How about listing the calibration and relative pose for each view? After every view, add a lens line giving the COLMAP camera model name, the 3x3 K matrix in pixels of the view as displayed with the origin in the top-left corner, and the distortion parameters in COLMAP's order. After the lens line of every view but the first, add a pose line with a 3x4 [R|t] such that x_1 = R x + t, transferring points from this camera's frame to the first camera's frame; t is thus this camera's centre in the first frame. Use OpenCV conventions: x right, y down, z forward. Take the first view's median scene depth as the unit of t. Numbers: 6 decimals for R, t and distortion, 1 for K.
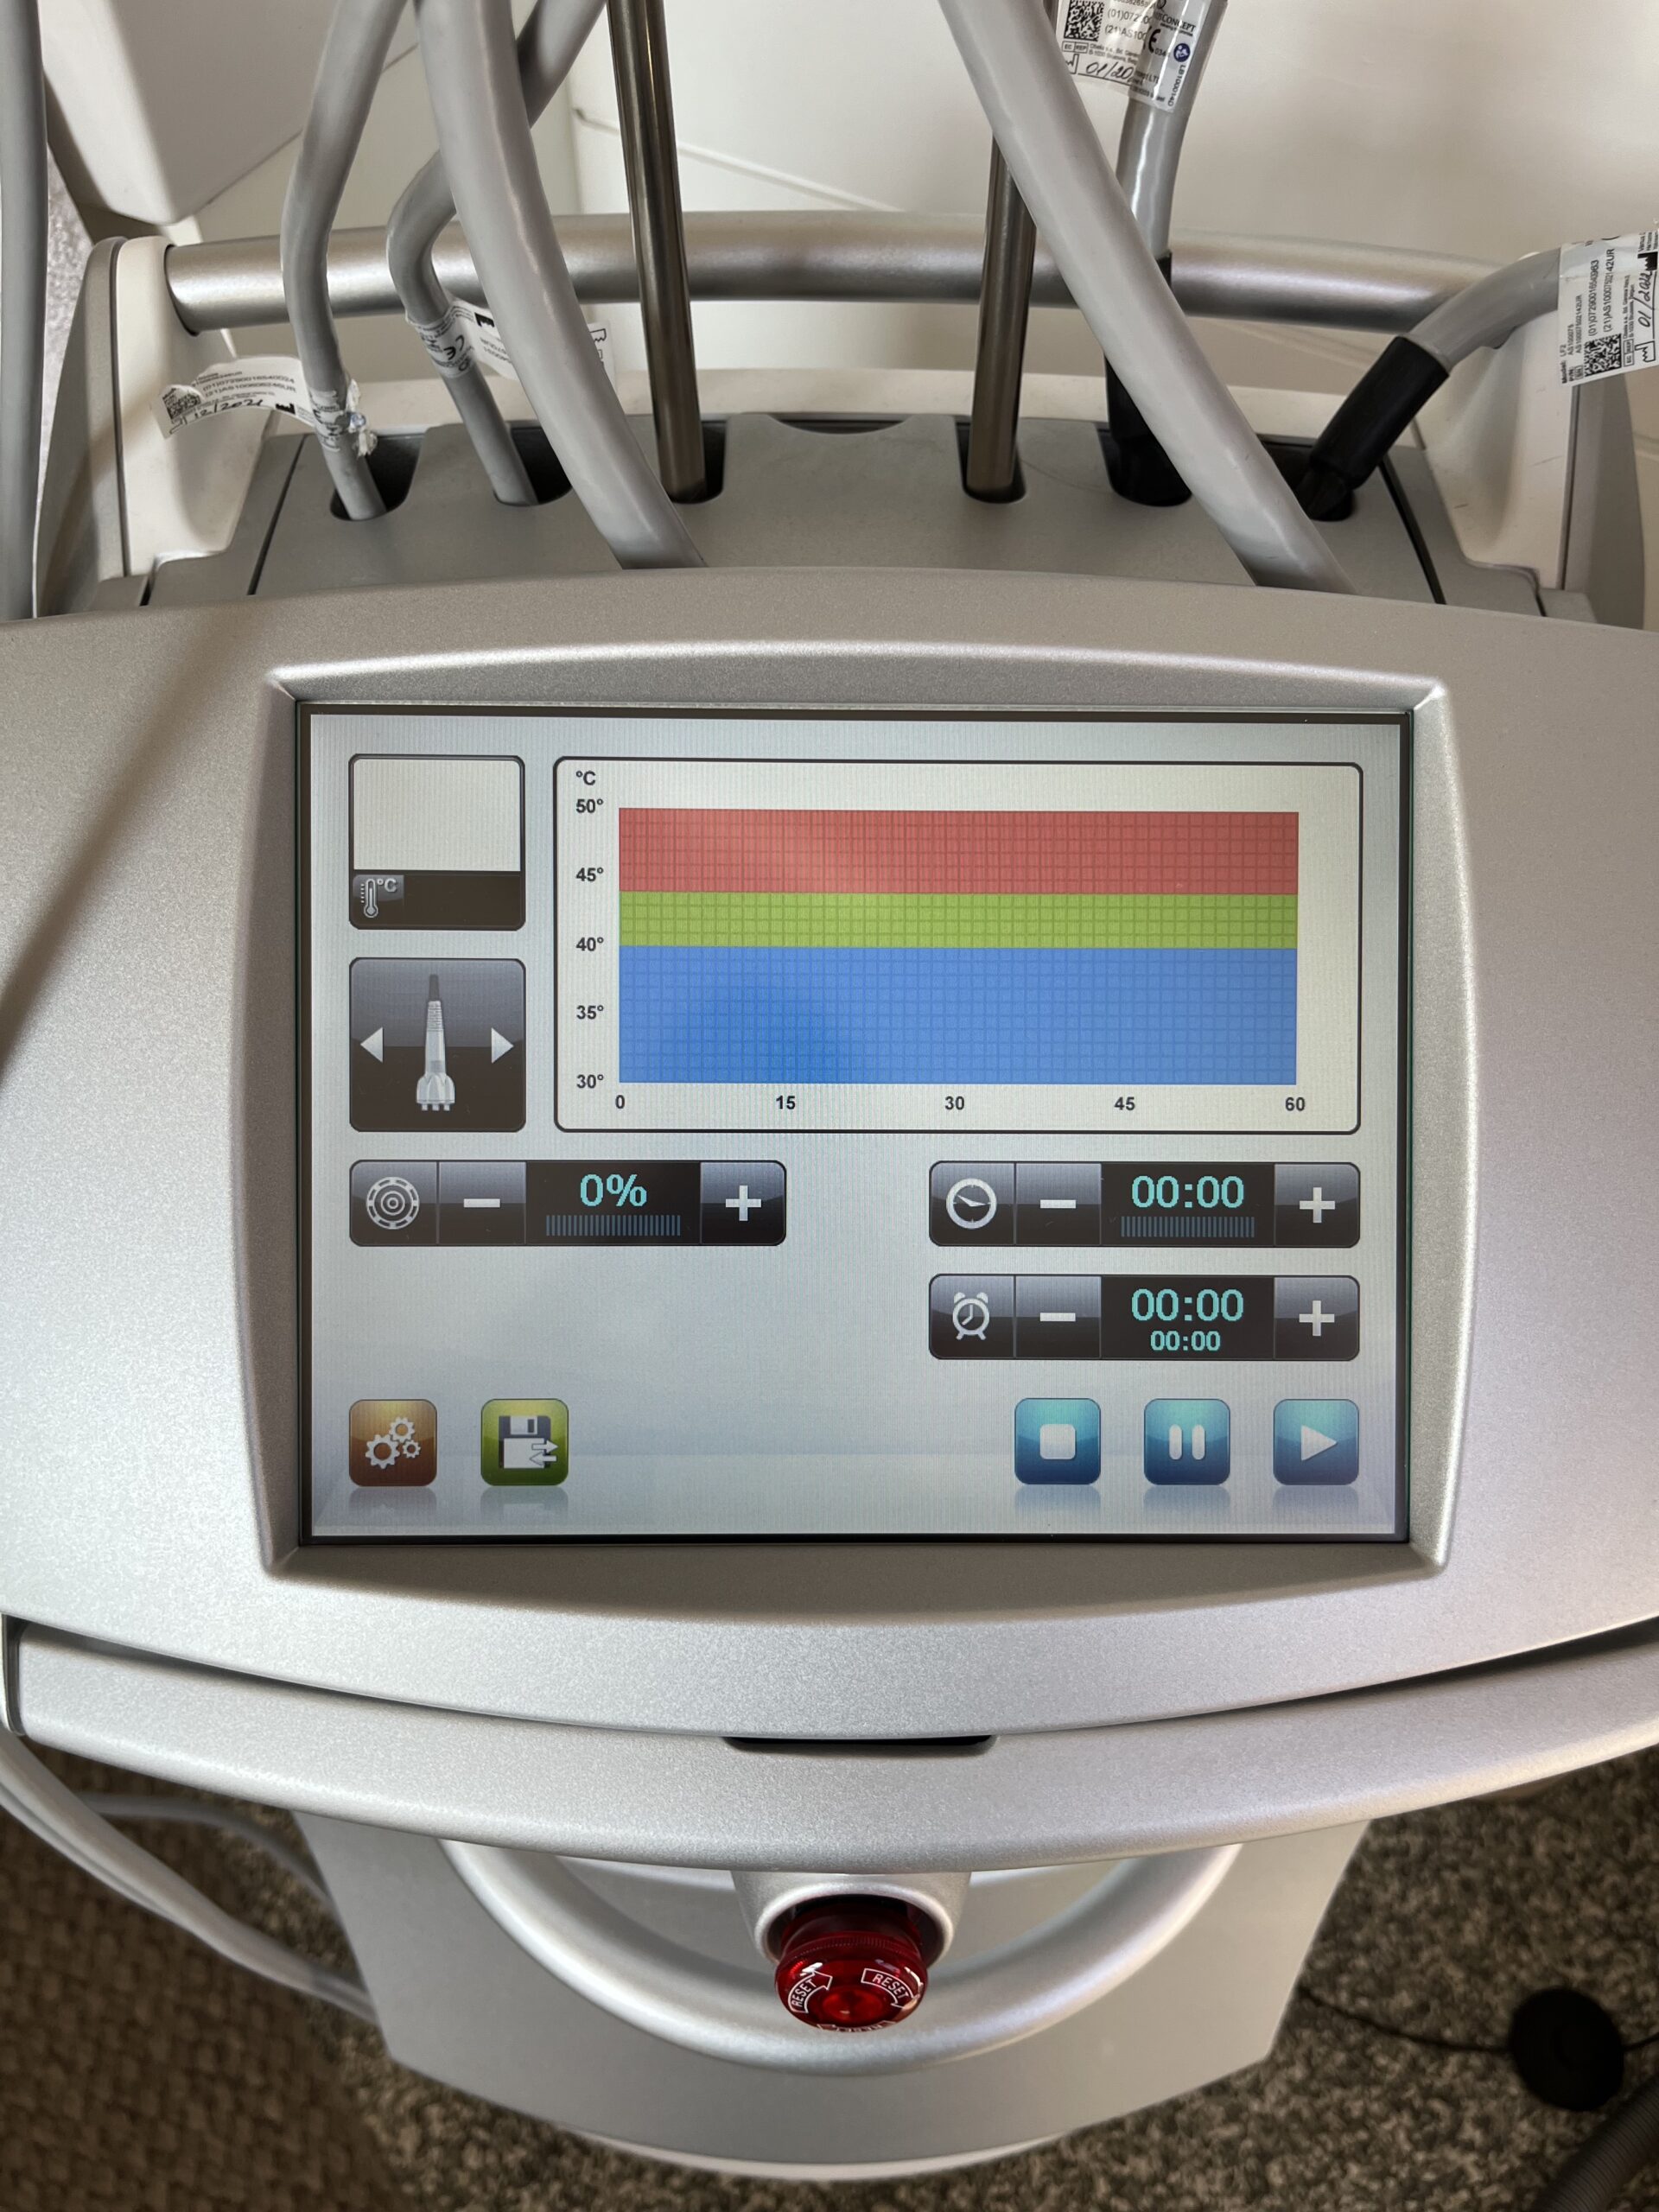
lens RADIAL K [[1634.6, 0, 829.5], [0, 1634.6, 1106.0], [0, 0, 1]] dist [-0.003594, -0.011528]
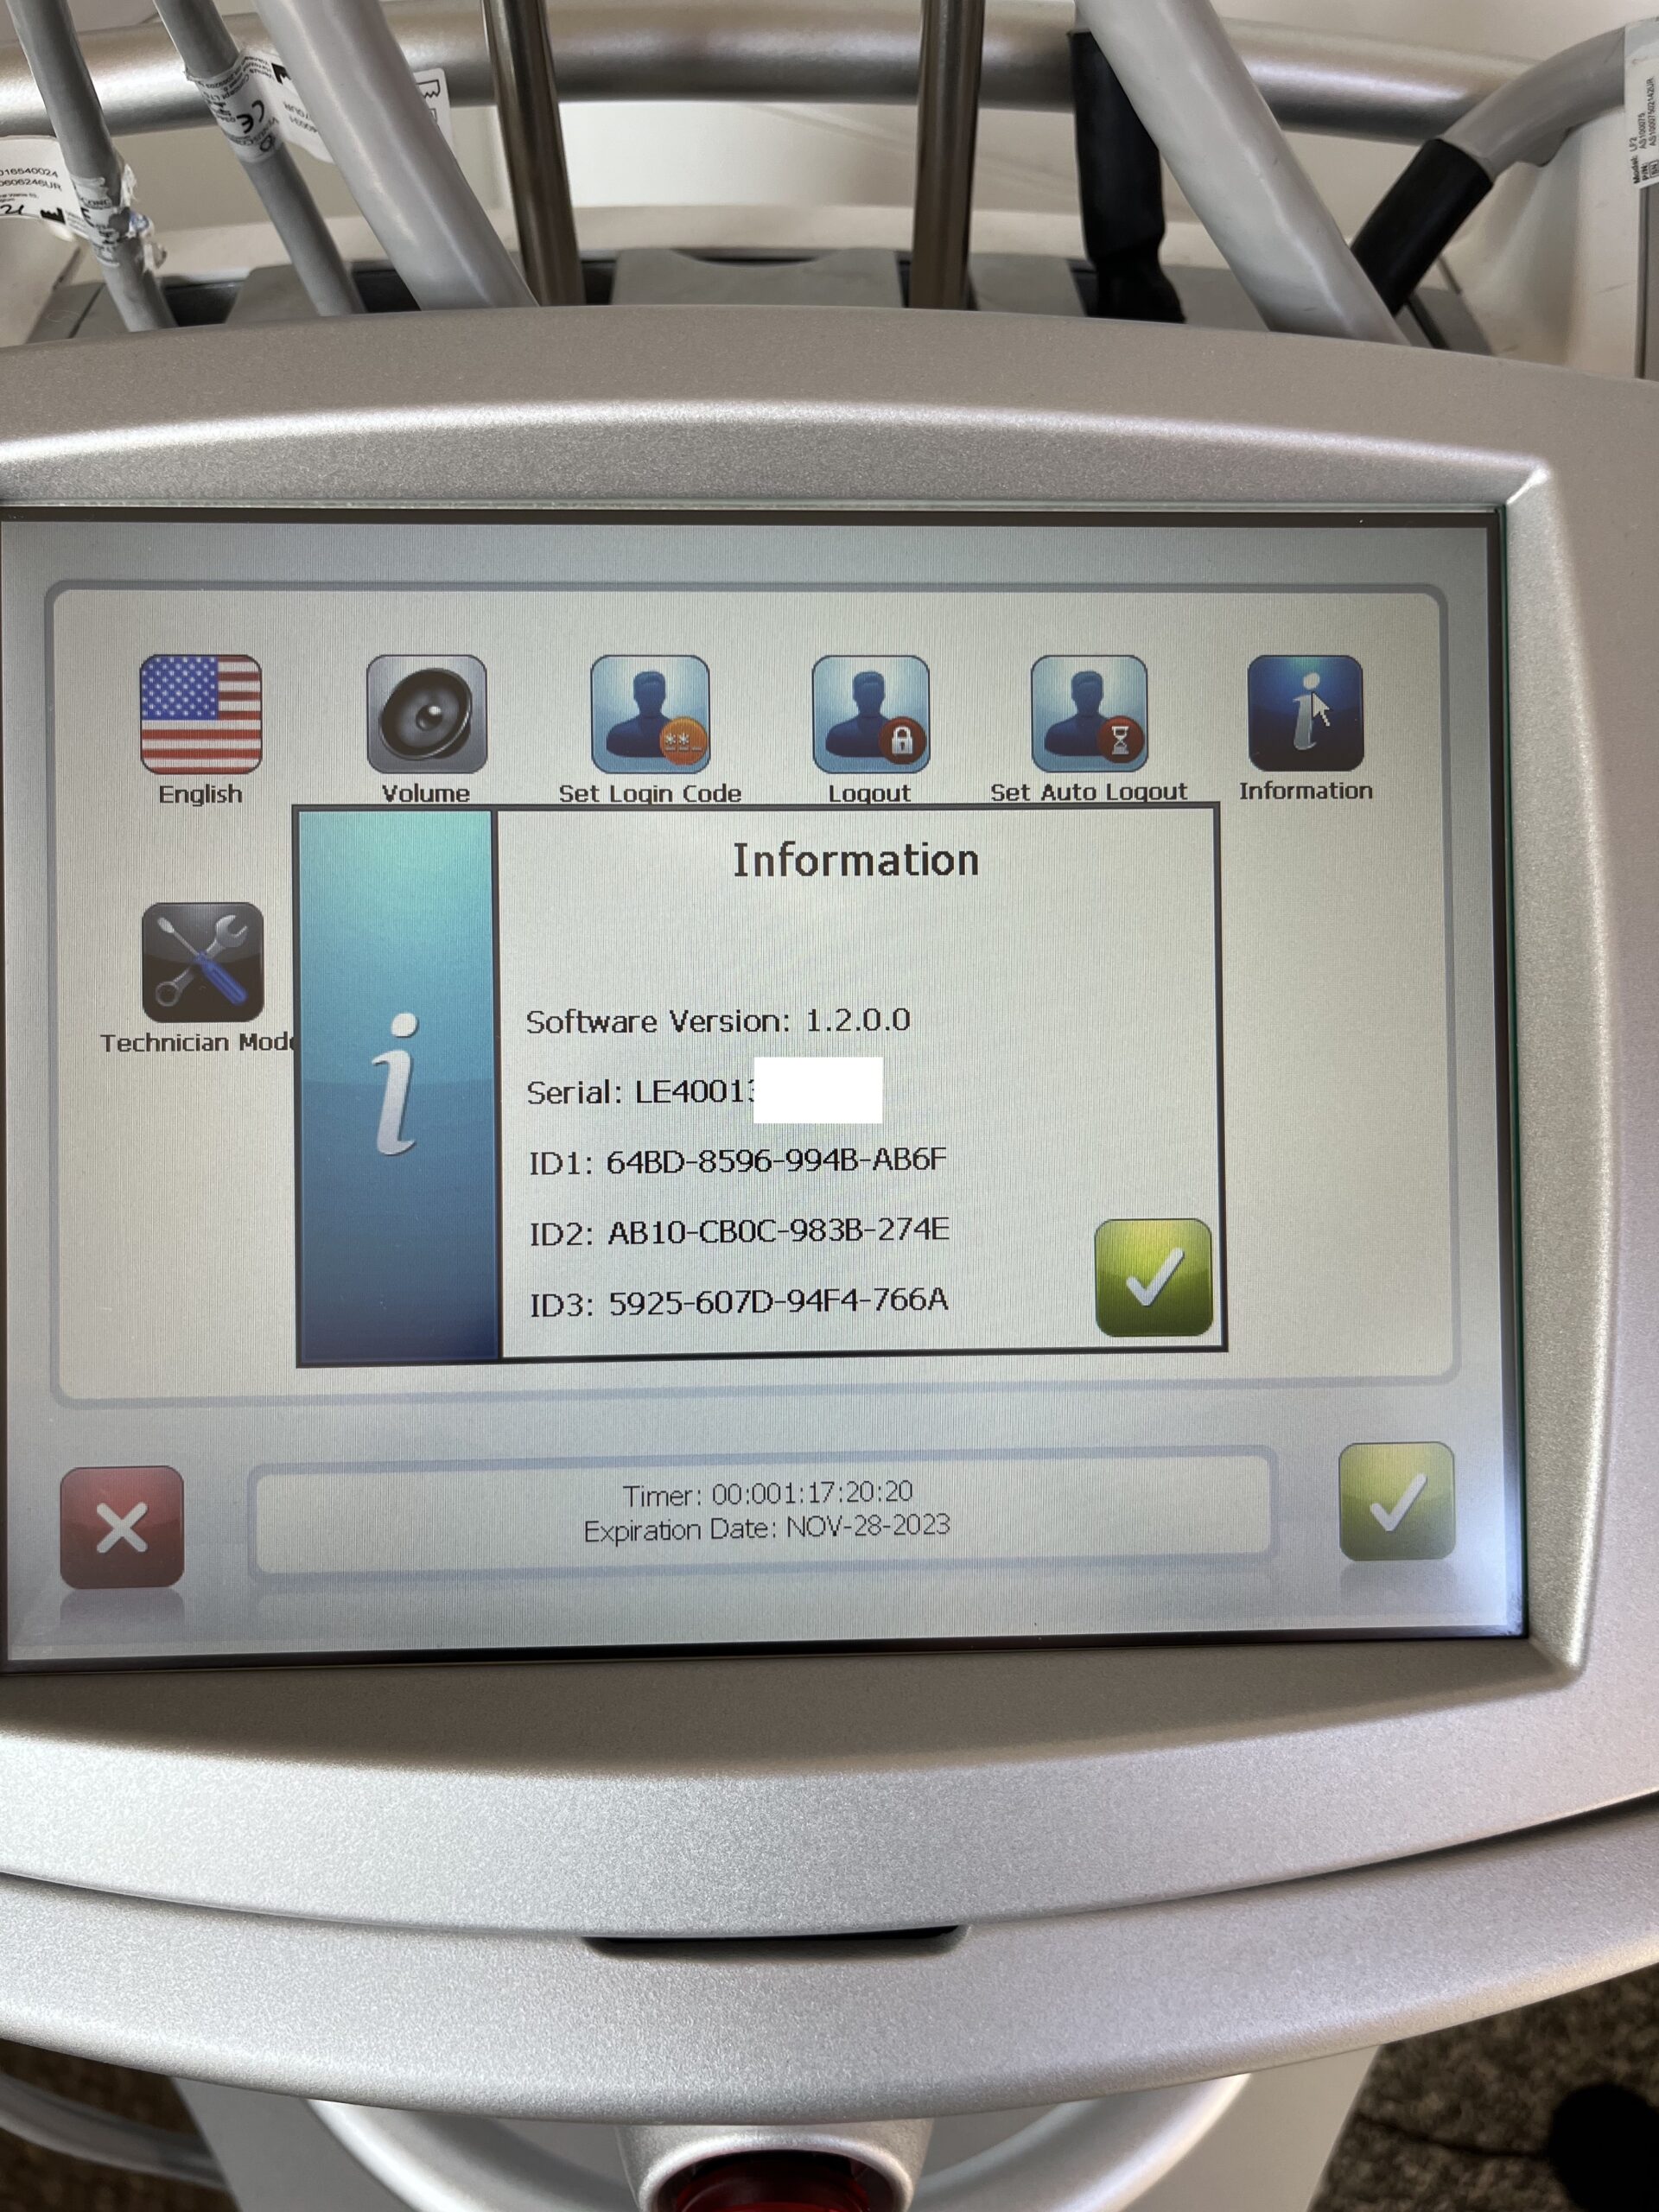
lens RADIAL K [[1634.6, 0, 829.5], [0, 1634.6, 1106.0], [0, 0, 1]] dist [-0.003594, -0.011528]
pose [[0.999763, -0.015202, 0.015610, 0.028964], [0.015630, 0.999496, -0.027631, 0.037258], [-0.015182, 0.027868, 0.999496, 0.221396]]
